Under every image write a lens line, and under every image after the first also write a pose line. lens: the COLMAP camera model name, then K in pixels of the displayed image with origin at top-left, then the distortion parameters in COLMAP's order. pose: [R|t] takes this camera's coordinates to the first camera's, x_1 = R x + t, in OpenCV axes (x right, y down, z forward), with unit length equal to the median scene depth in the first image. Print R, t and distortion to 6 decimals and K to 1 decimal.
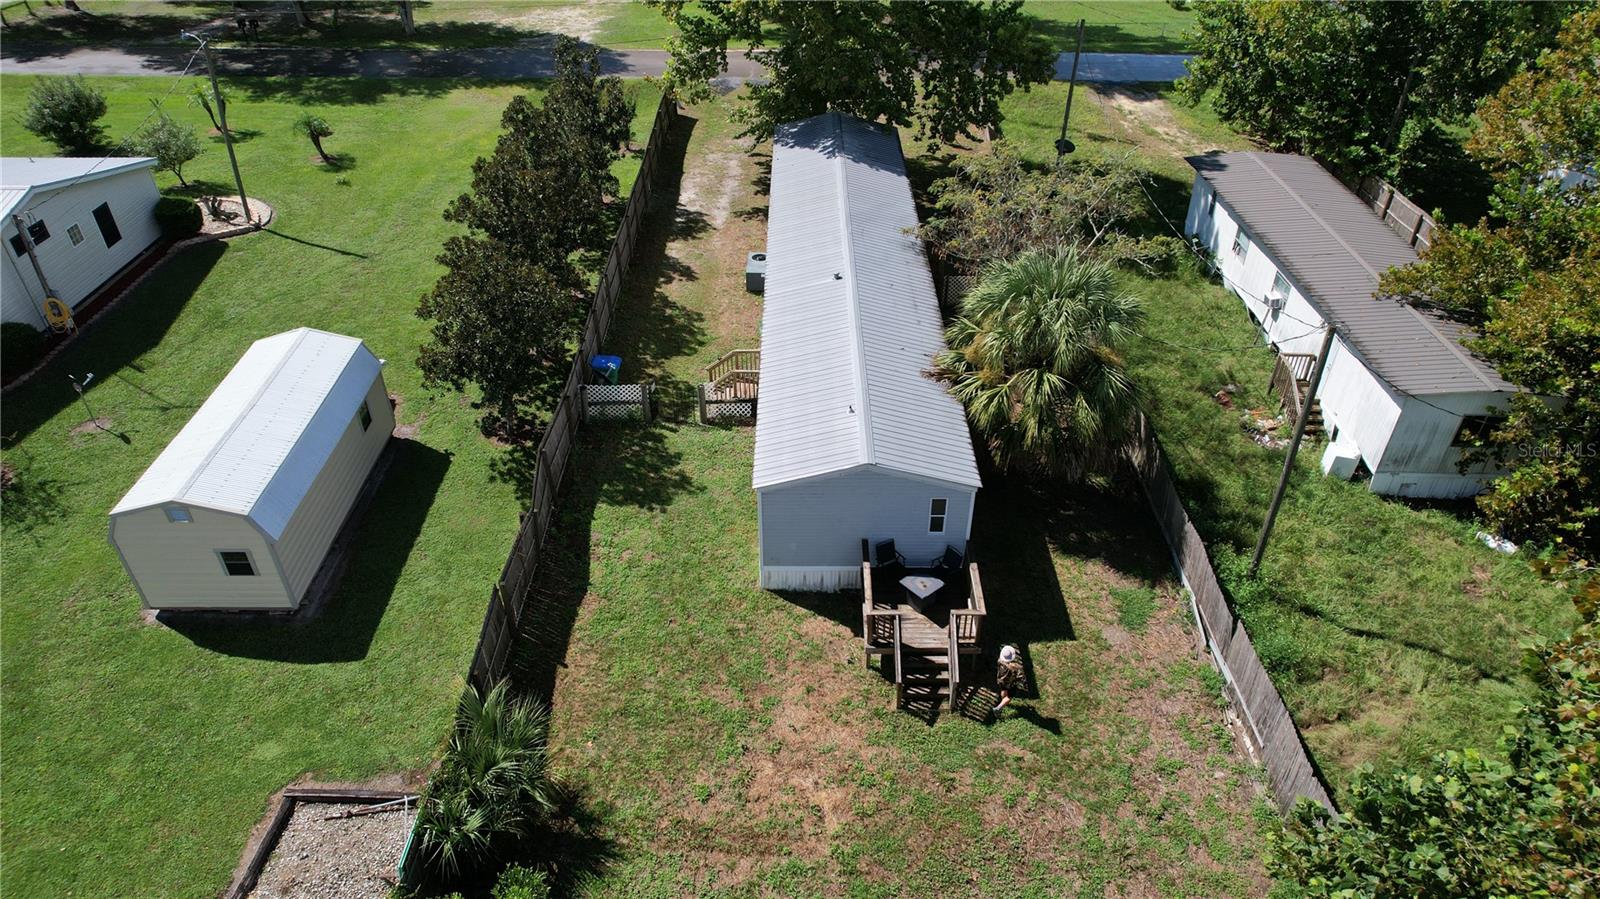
lens RADIAL K [[1019.0, 0, 796.9], [0, 1019.0, 450.5], [0, 0, 1]] dist [-0.049487, 0.037114]
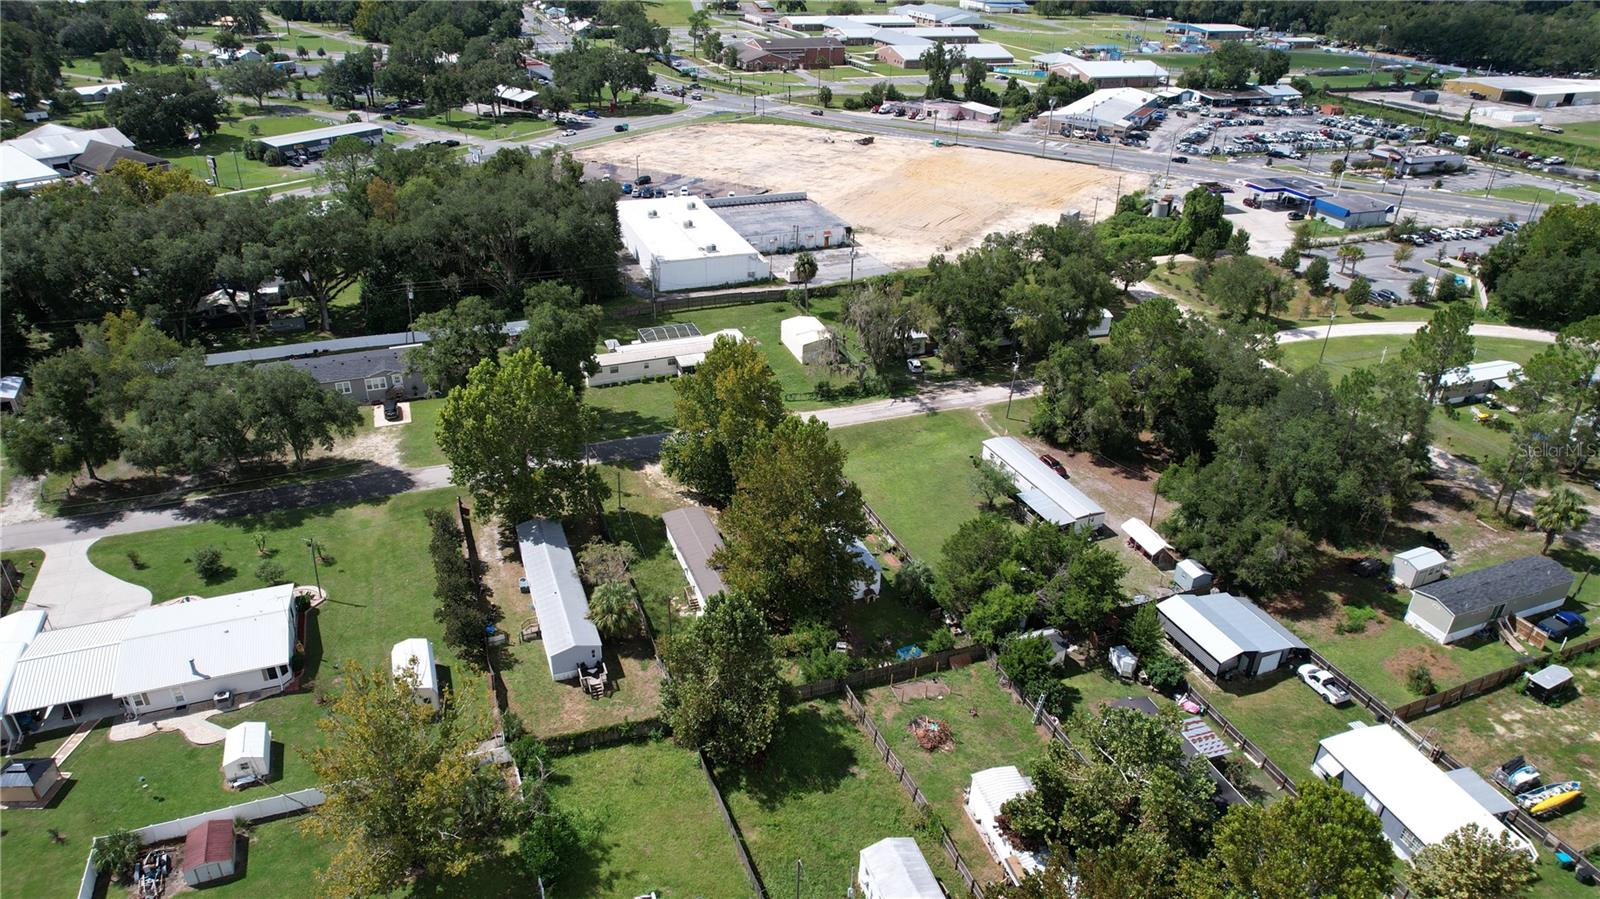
lens RADIAL K [[1019.0, 0, 790.0], [0, 1019.0, 439.9], [0, 0, 1]] dist [-0.049487, 0.037114]
pose [[0.937274, -0.156881, 0.311295, -0.264982], [0.199716, 0.973584, -0.110672, -0.168866], [-0.285710, 0.165901, 0.943847, -3.313575]]
